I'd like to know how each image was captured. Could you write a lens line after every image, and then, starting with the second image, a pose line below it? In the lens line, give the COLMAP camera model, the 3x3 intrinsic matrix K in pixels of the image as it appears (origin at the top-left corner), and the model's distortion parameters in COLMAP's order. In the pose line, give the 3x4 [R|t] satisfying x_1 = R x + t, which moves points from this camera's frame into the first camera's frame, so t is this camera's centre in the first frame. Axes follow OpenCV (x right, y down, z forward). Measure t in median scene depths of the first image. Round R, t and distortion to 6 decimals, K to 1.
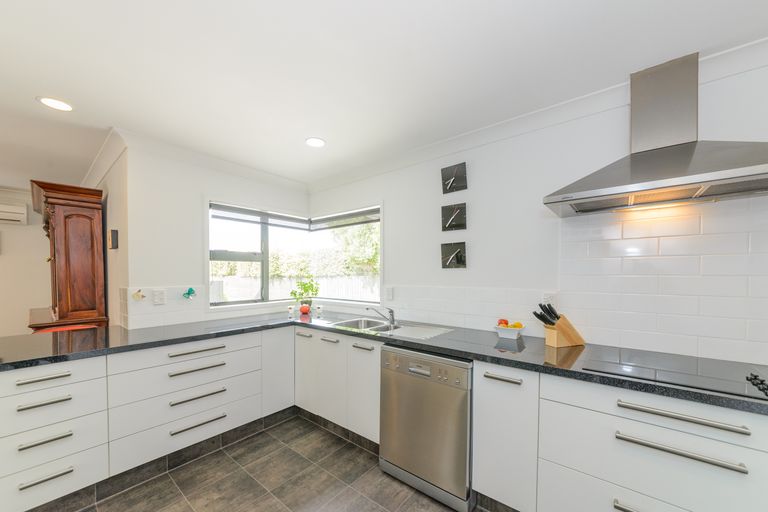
lens RADIAL K [[289.6, 0, 400.4], [0, 289.6, 273.6], [0, 0, 1]] dist [0.000677, 0.000024]
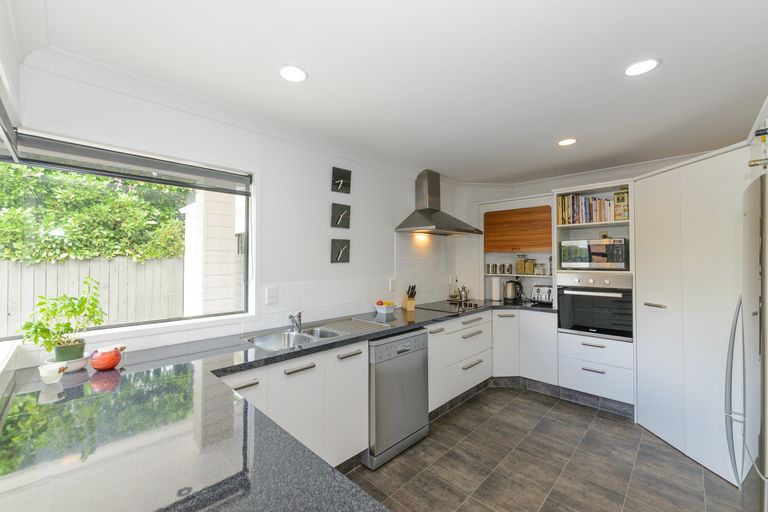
lens RADIAL K [[310.4, 0, 384.8], [0, 310.4, 258.5], [0, 0, 1]] dist [-0.001385, -0.000025]
pose [[0.108518, 0.011942, 0.994023, -0.960442], [0.009536, 0.999869, -0.013053, -0.019796], [-0.994049, 0.010896, 0.108390, 0.730979]]
